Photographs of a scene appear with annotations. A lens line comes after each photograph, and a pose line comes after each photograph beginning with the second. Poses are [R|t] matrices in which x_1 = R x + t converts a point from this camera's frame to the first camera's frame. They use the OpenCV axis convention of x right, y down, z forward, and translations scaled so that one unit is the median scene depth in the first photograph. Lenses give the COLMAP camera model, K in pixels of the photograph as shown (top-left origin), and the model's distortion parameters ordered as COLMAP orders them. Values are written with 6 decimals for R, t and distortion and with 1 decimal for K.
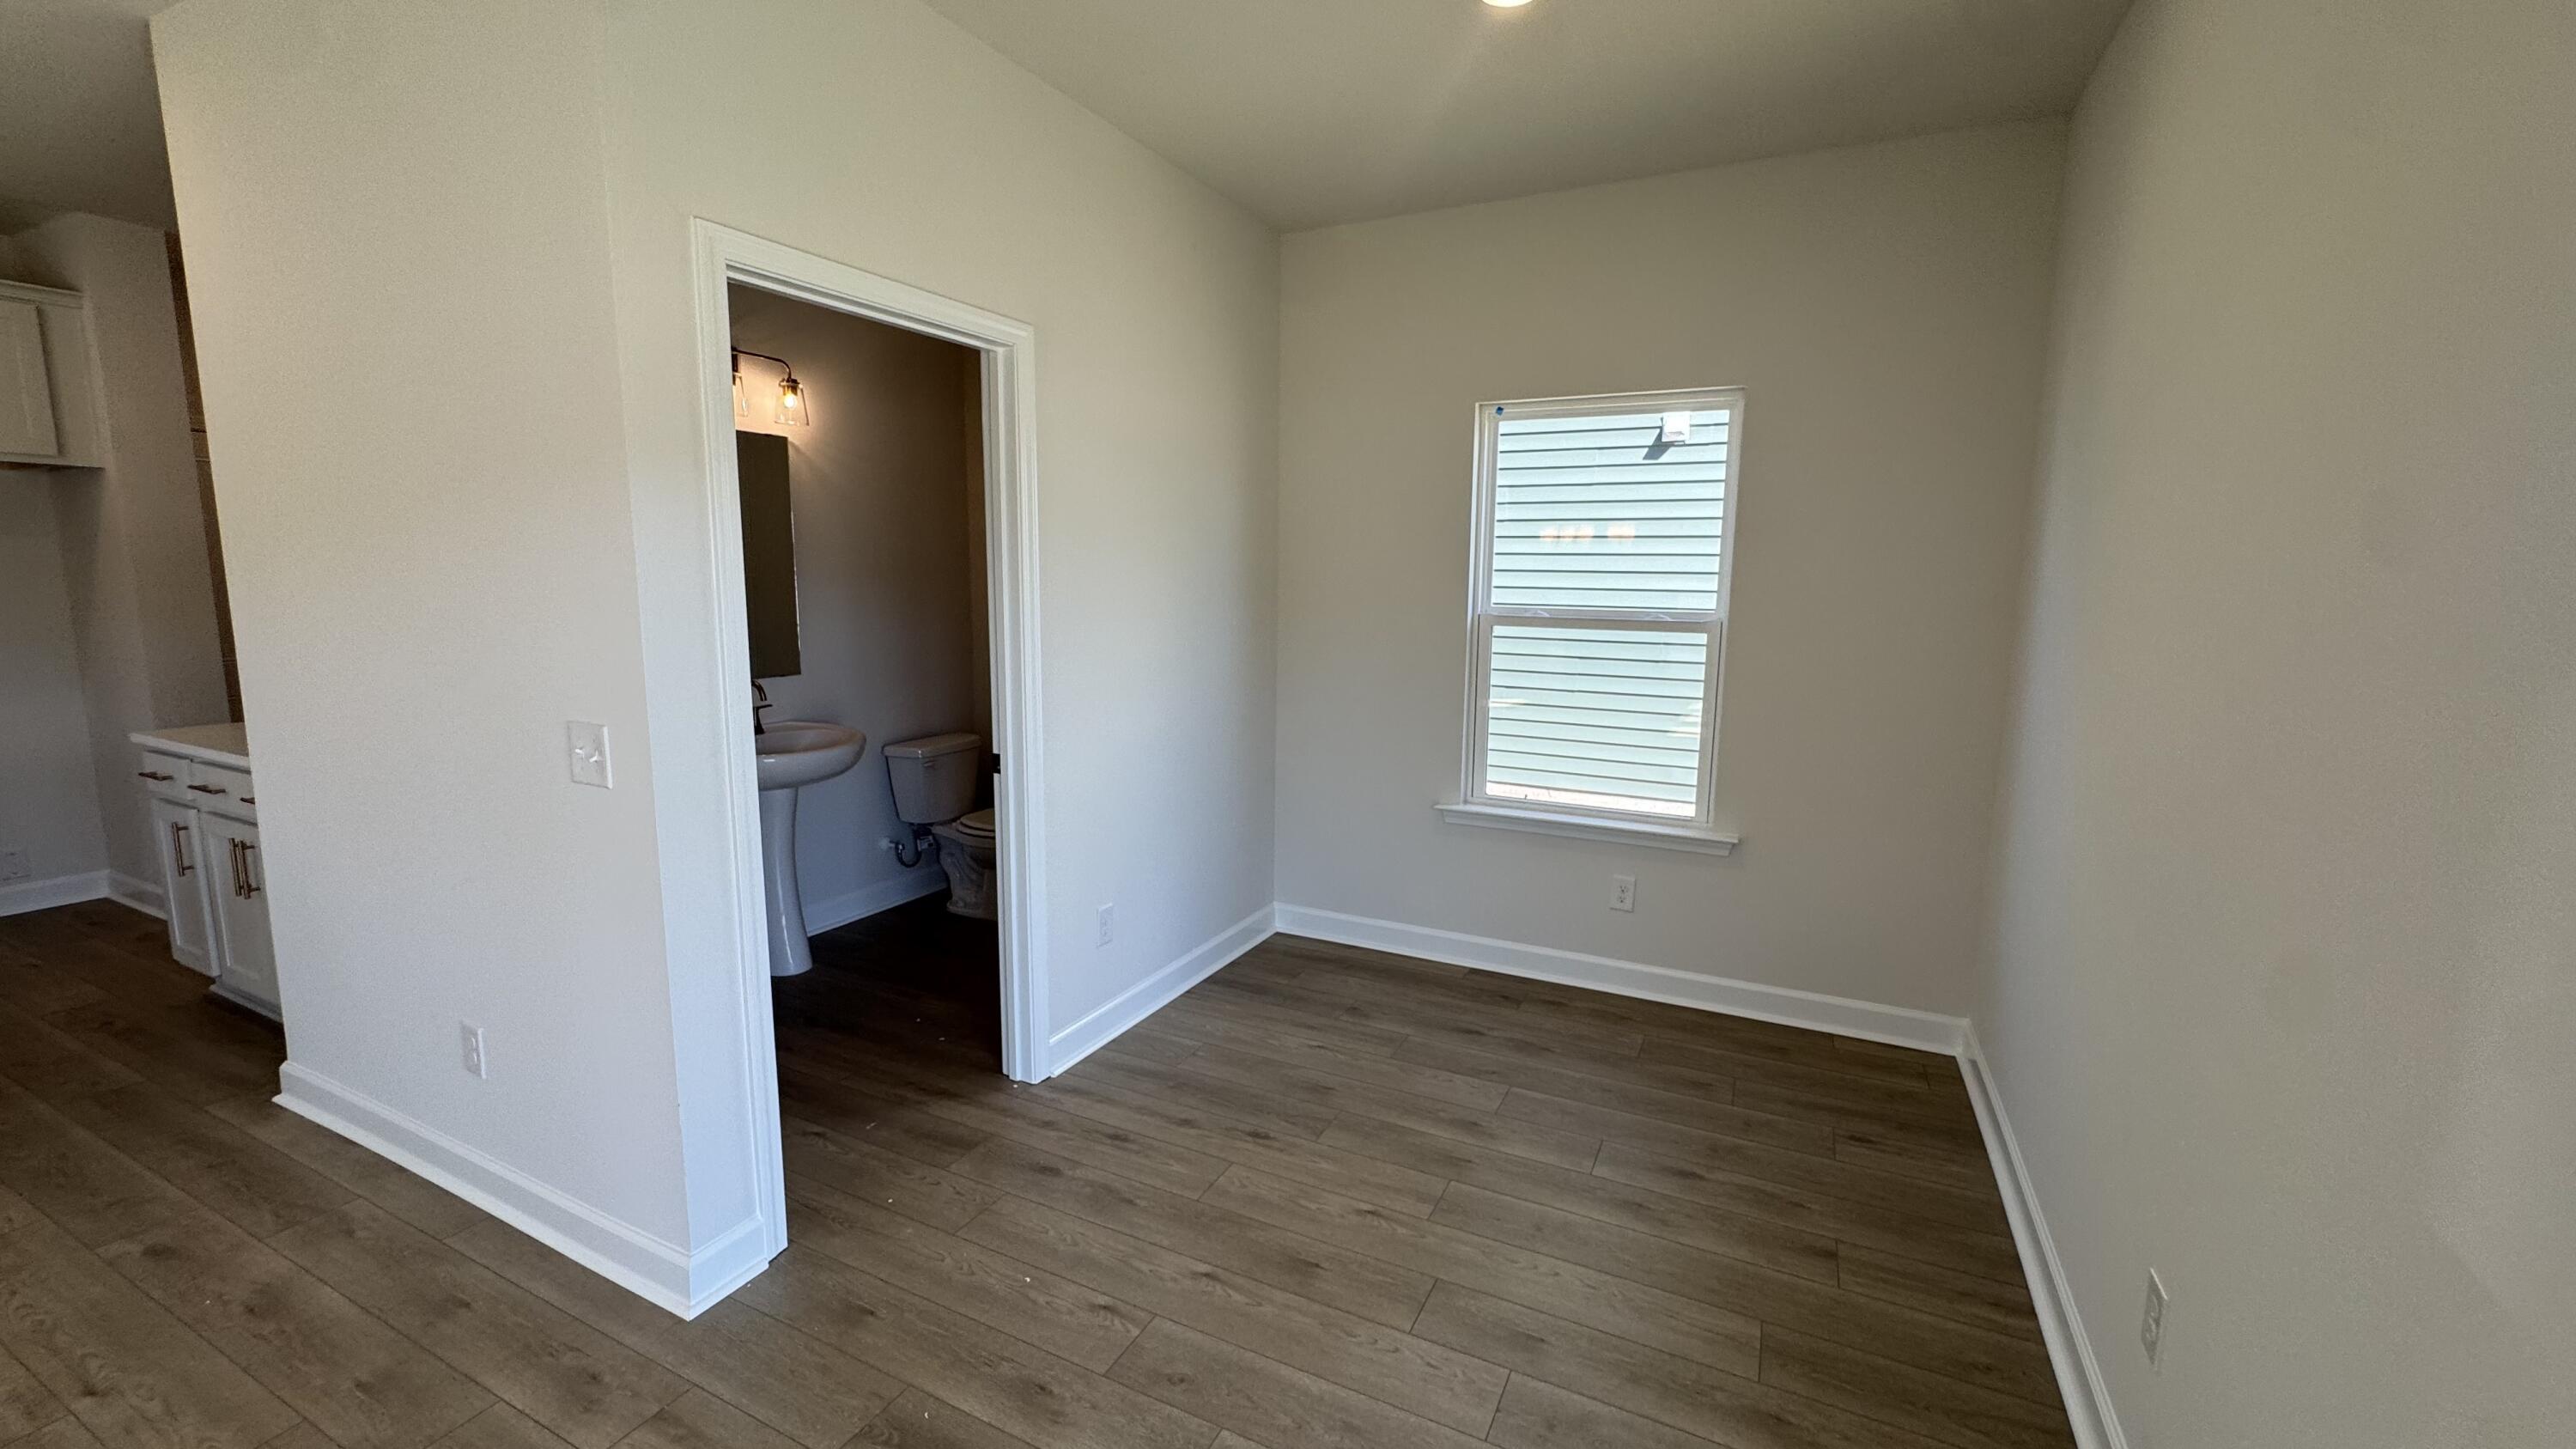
lens RADIAL K [[1030.5, 0, 1285.3], [0, 1030.5, 722.4], [0, 0, 1]] dist [-0.006172, 0.001537]
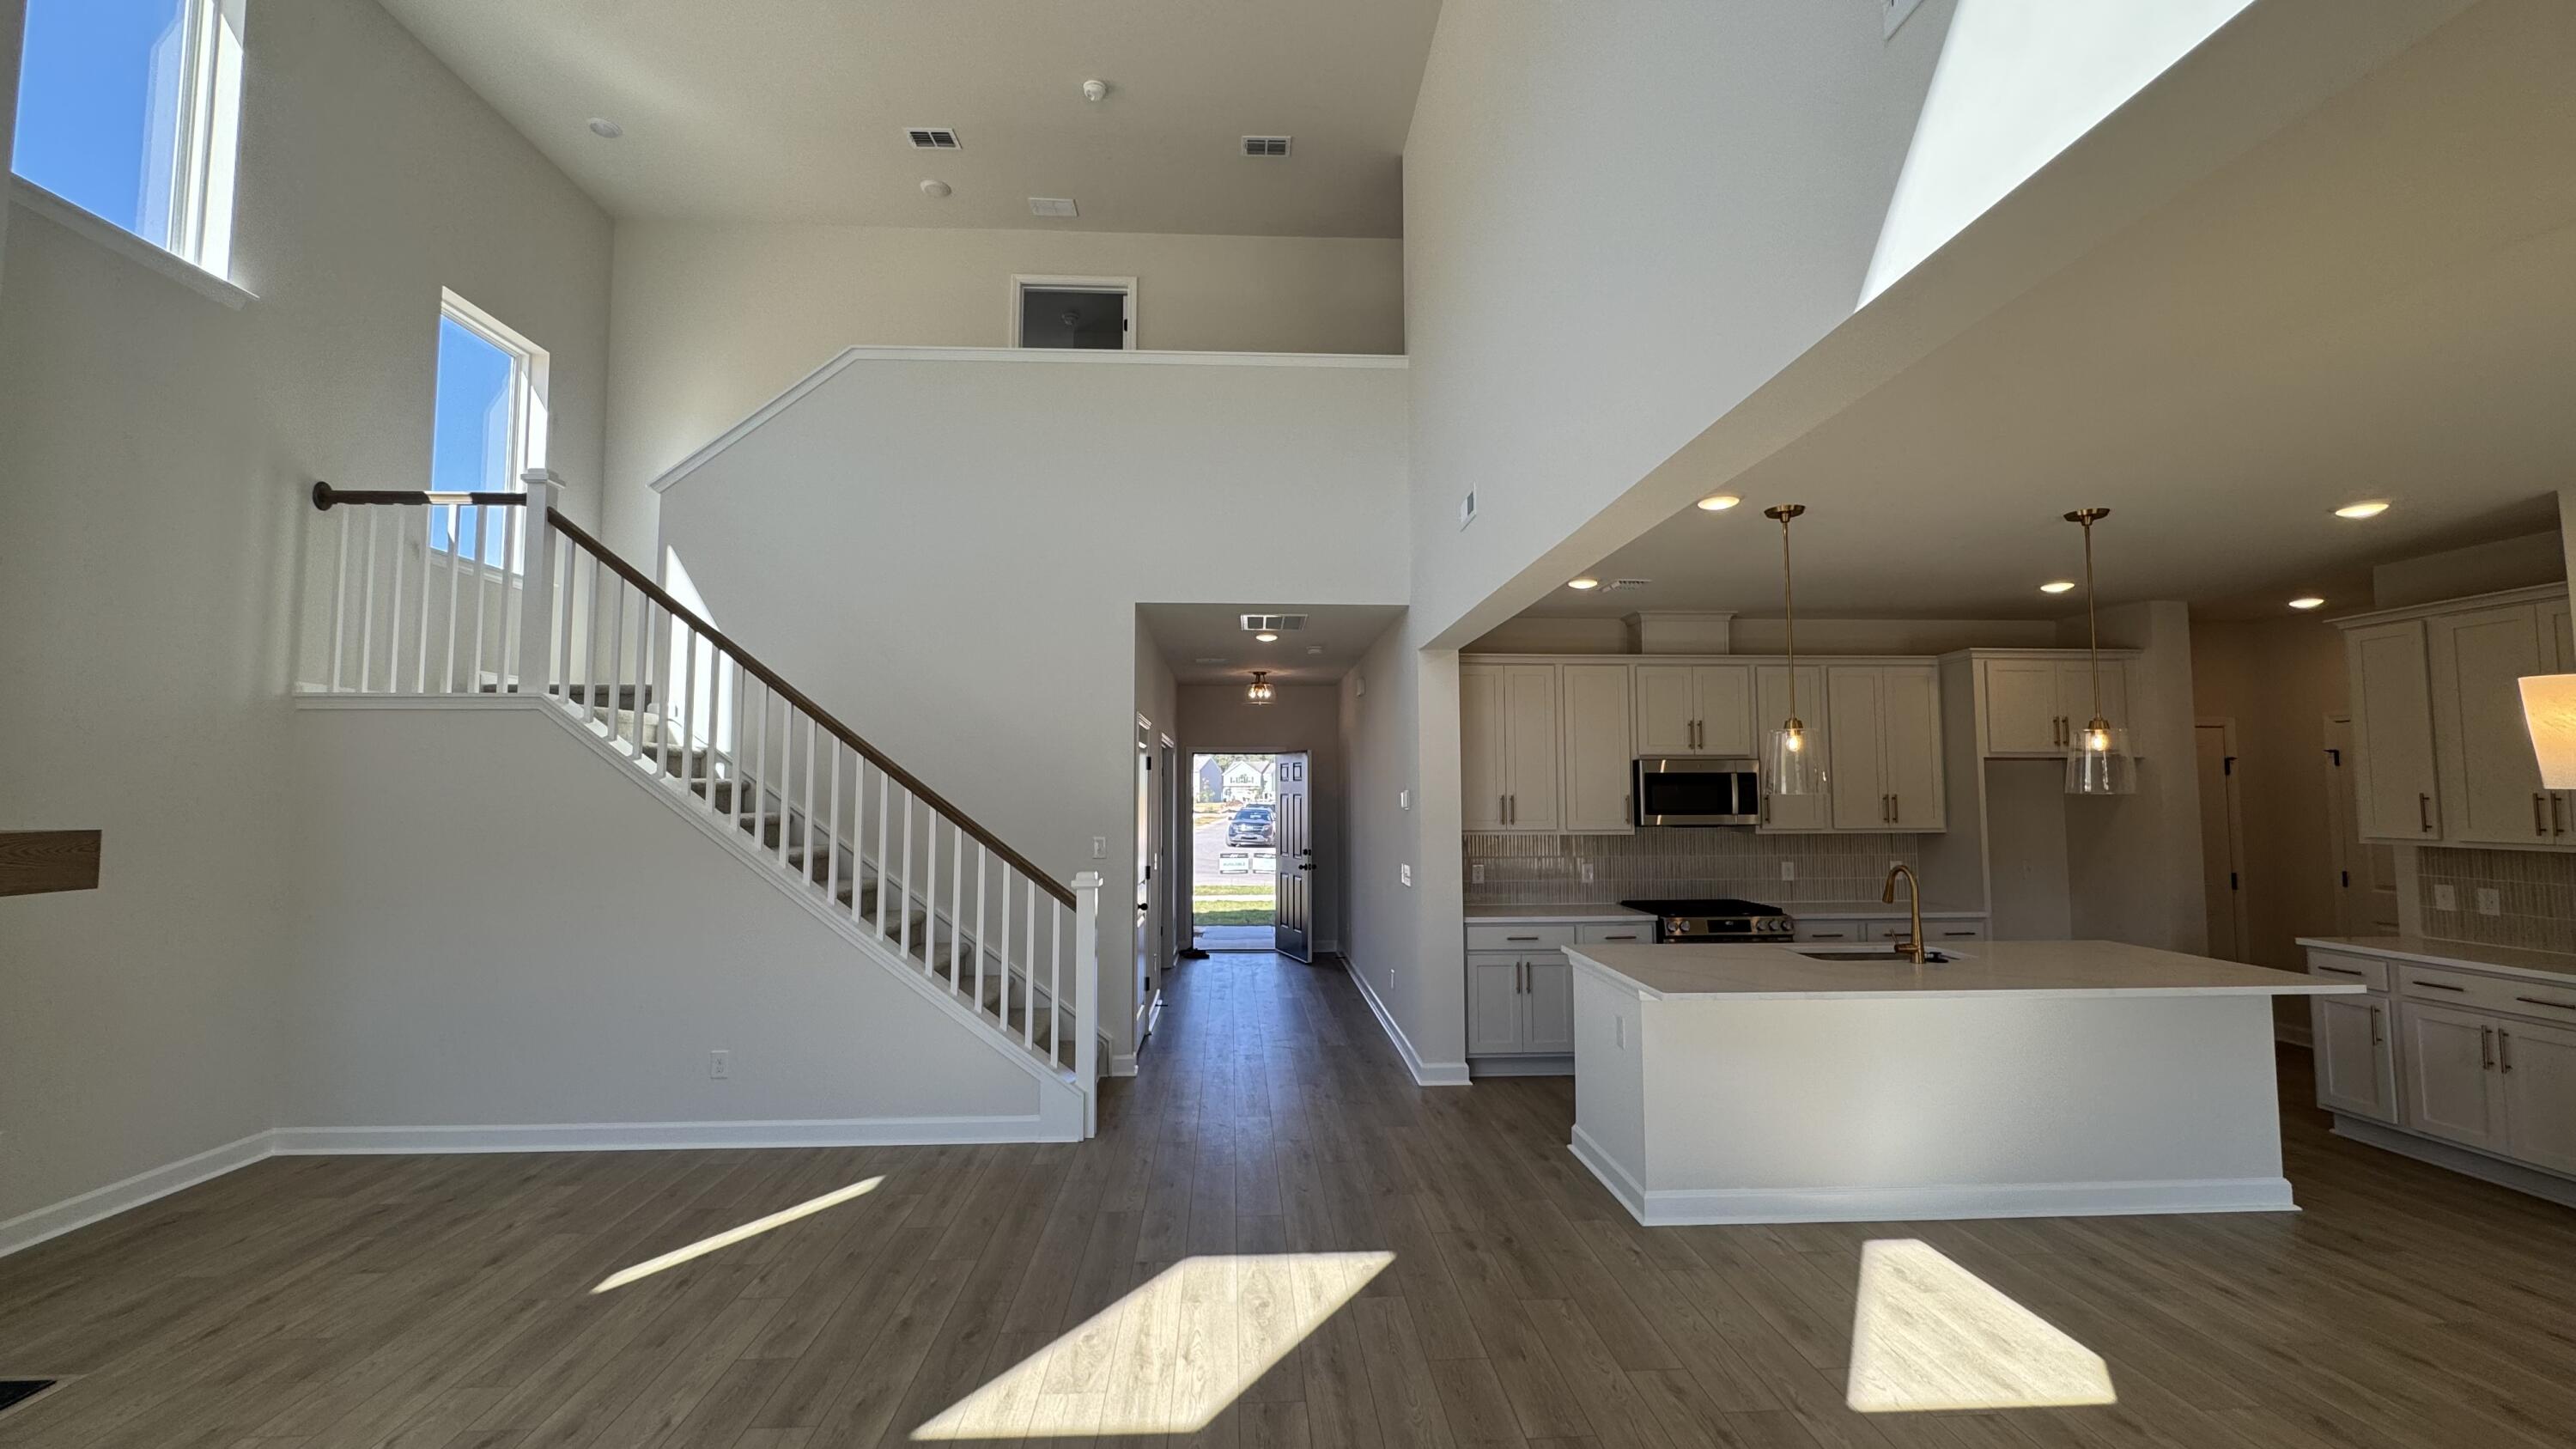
lens RADIAL K [[1030.5, 0, 1285.2], [0, 1030.5, 722.5], [0, 0, 1]] dist [-0.006172, 0.001537]
pose [[0.492434, -0.074260, -0.867176, -0.625959], [-0.120375, 0.980967, -0.152361, 0.123990], [0.861985, 0.179414, 0.474122, -1.181759]]
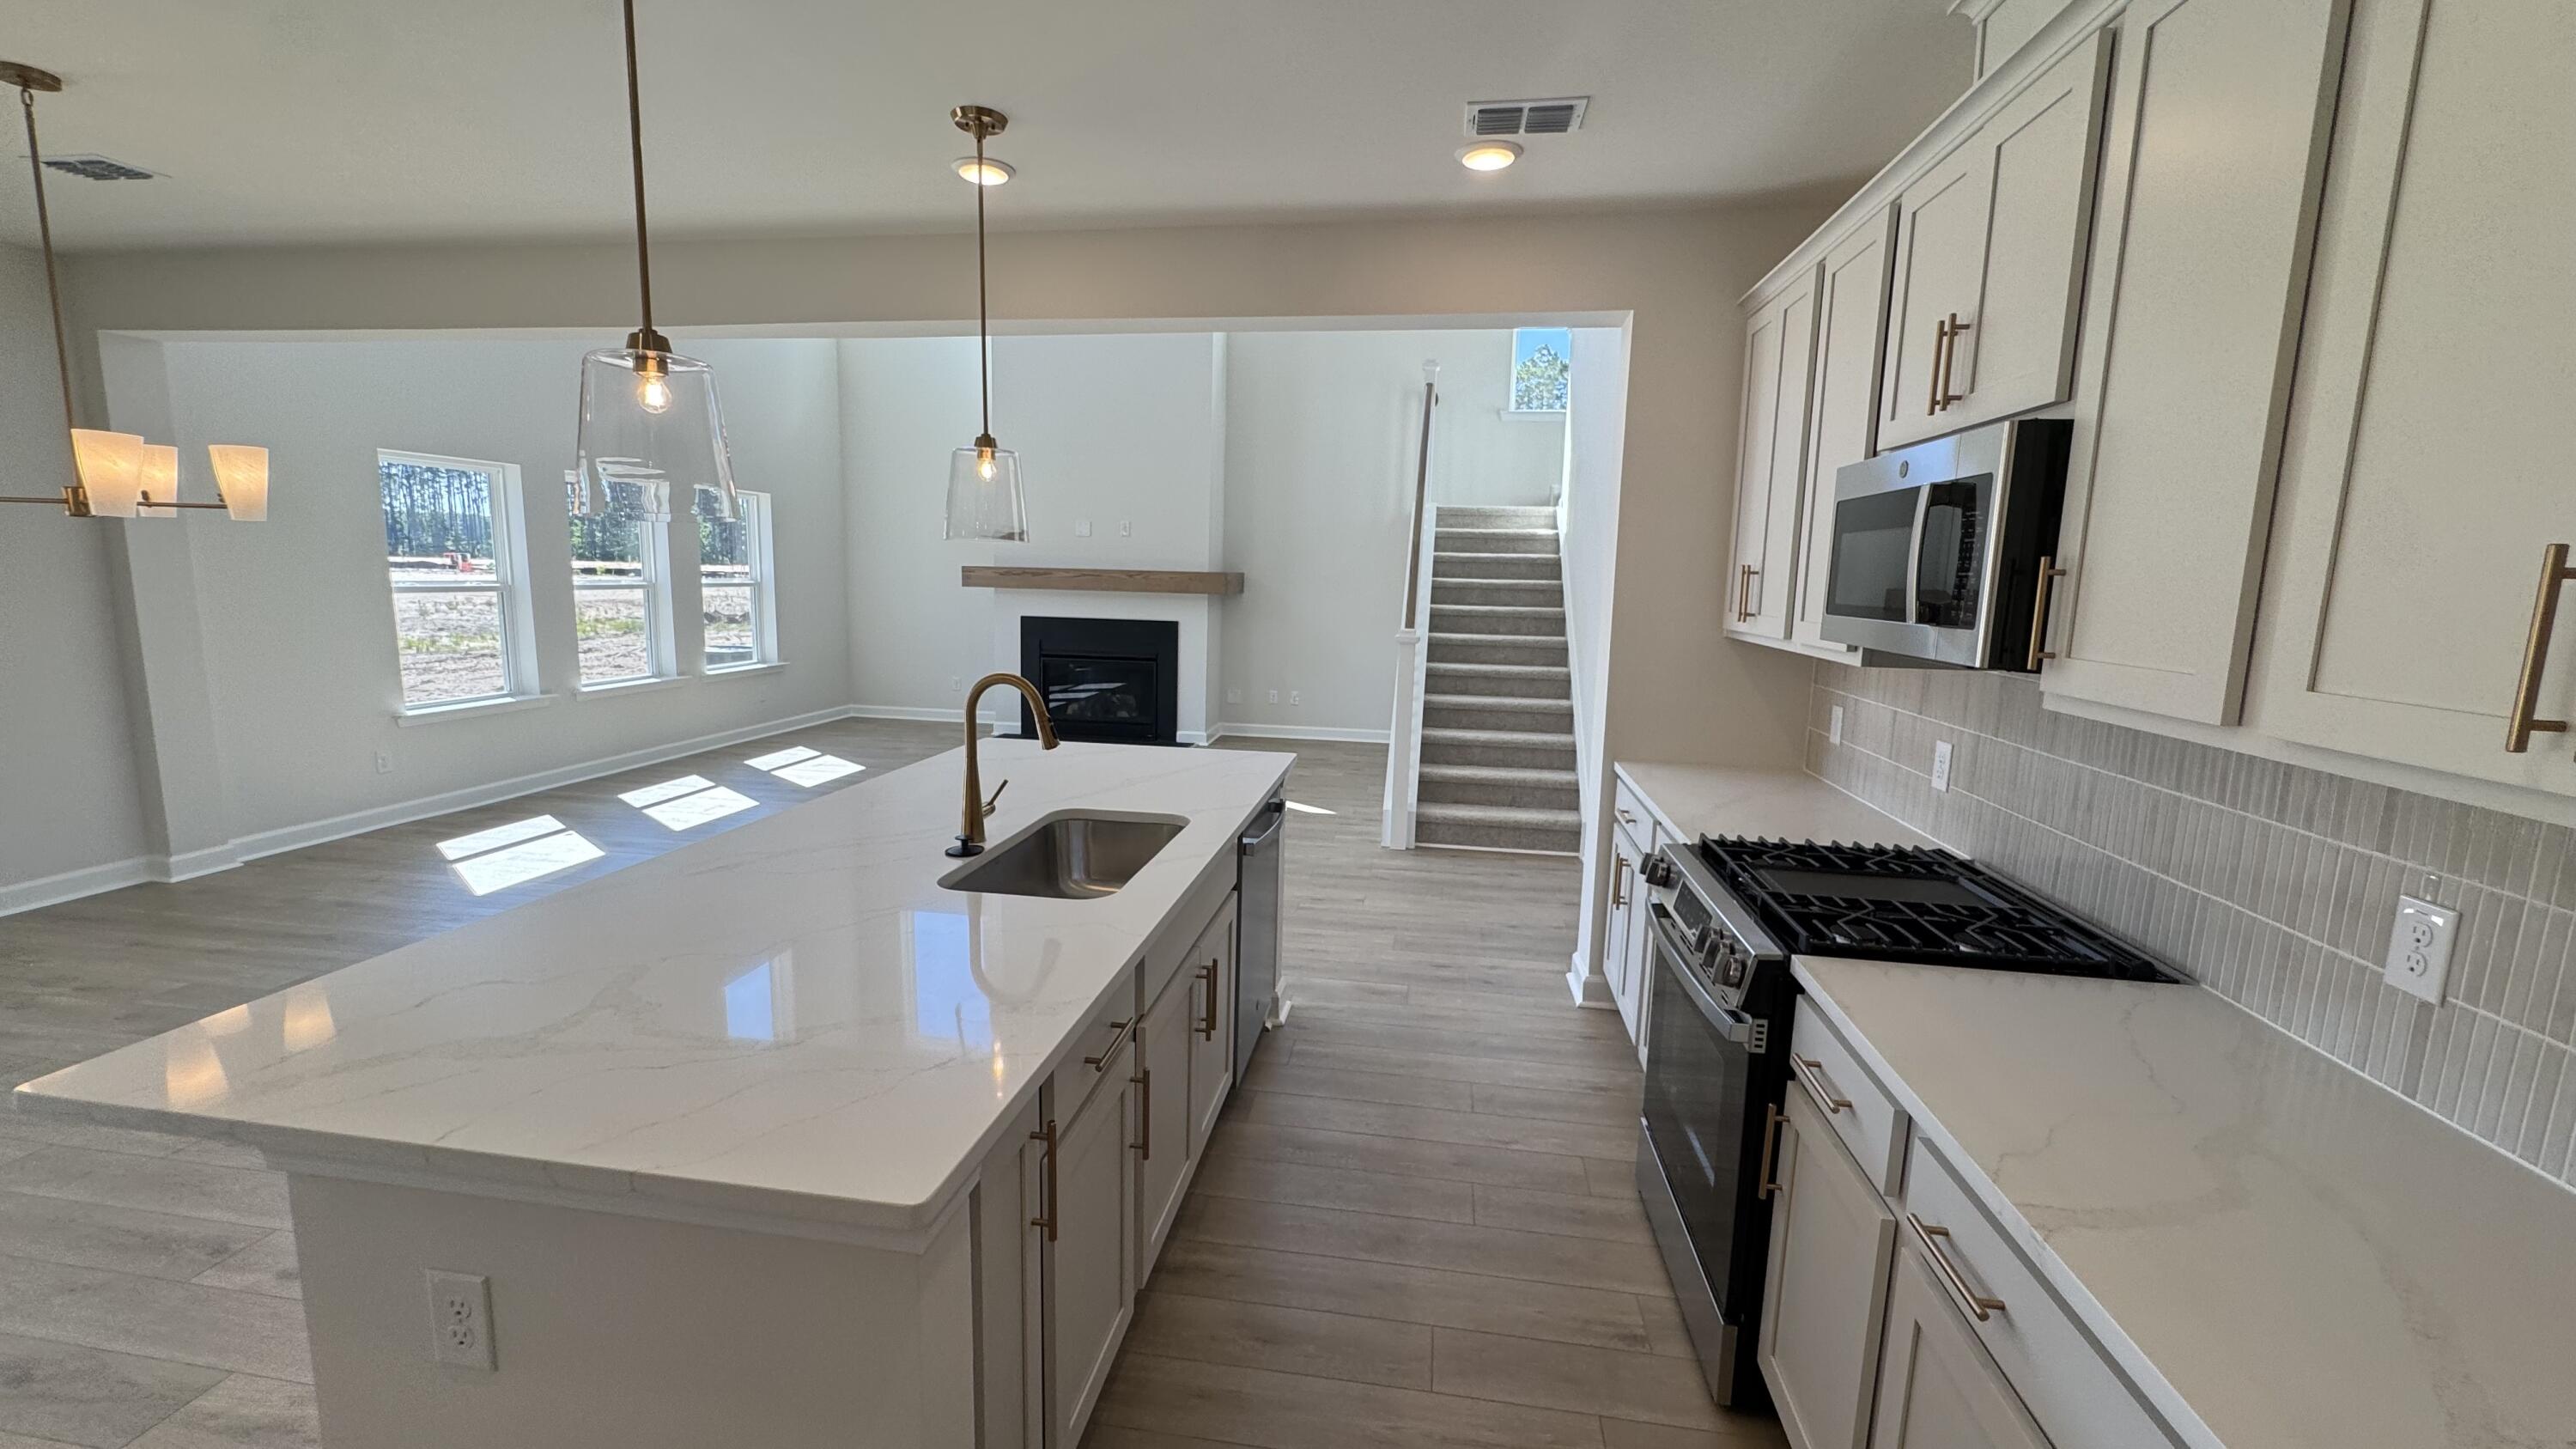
lens RADIAL K [[1030.5, 0, 1279.7], [0, 1030.5, 721.9], [0, 0, 1]] dist [-0.006172, 0.001537]
pose [[-0.952400, 0.007236, -0.304767, -1.474728], [-0.082592, 0.956205, 0.280803, -0.218636], [0.293451, 0.292607, -0.910092, 1.179437]]
